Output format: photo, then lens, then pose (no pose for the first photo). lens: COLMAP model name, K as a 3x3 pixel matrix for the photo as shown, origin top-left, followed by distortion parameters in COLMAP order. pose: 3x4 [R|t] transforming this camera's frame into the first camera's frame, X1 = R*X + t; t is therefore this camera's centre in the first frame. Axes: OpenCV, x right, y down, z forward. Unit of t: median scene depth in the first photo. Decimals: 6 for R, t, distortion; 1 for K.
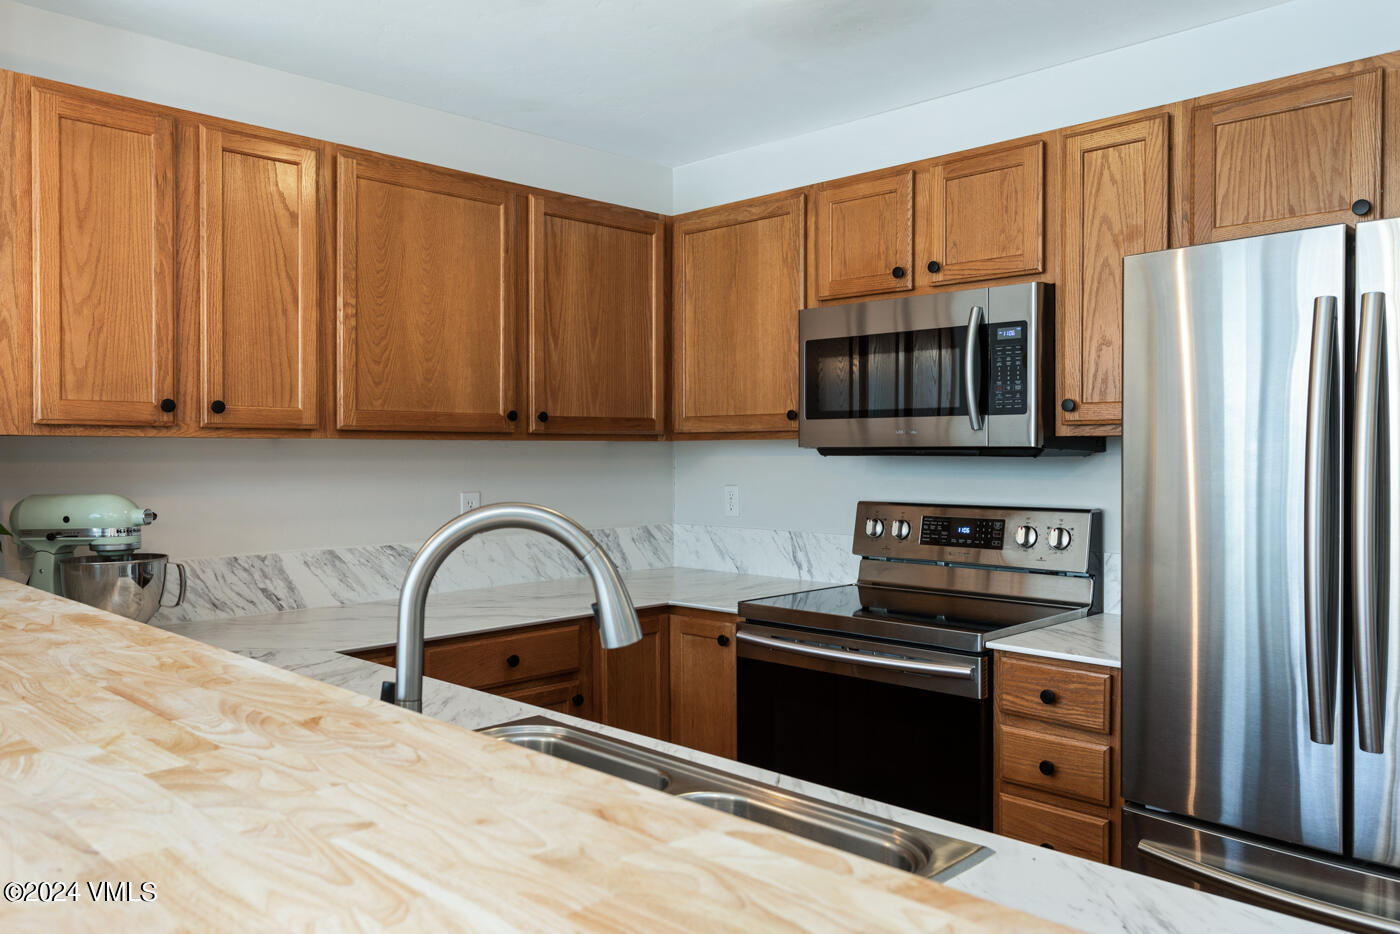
lens RADIAL K [[1050.1, 0, 663.9], [0, 1050.1, 456.0], [0, 0, 1]] dist [-0.003839, 0.008621]
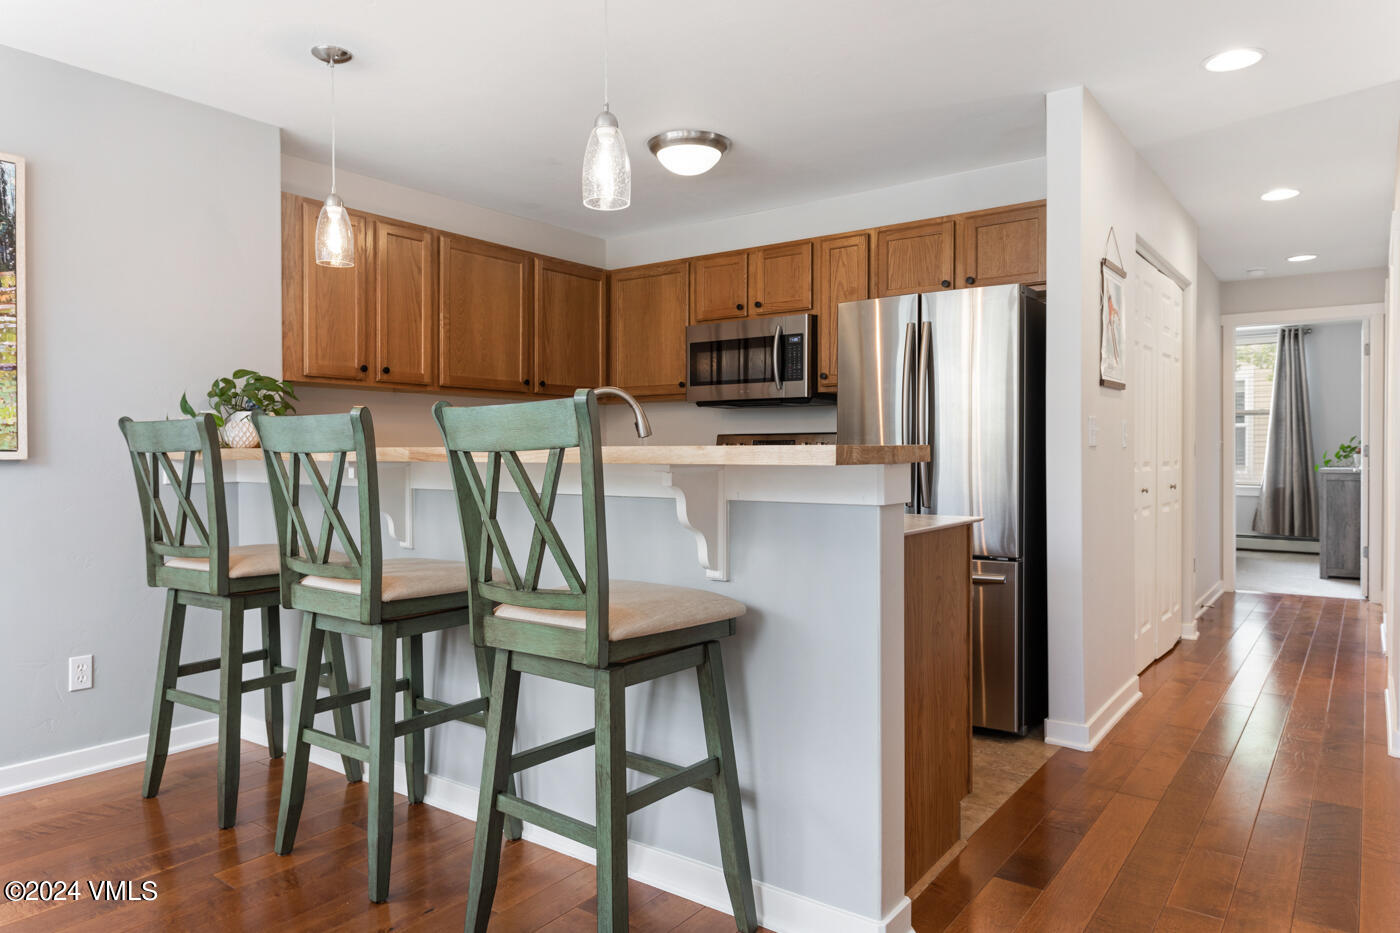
lens RADIAL K [[935.9, 0, 685.3], [0, 935.9, 461.9], [0, 0, 1]] dist [-0.004070, 0.001209]
pose [[0.987279, -0.002331, 0.158982, -0.140912], [0.002280, 0.999997, 0.000499, 0.102075], [-0.158983, -0.000130, 0.987281, -0.643897]]
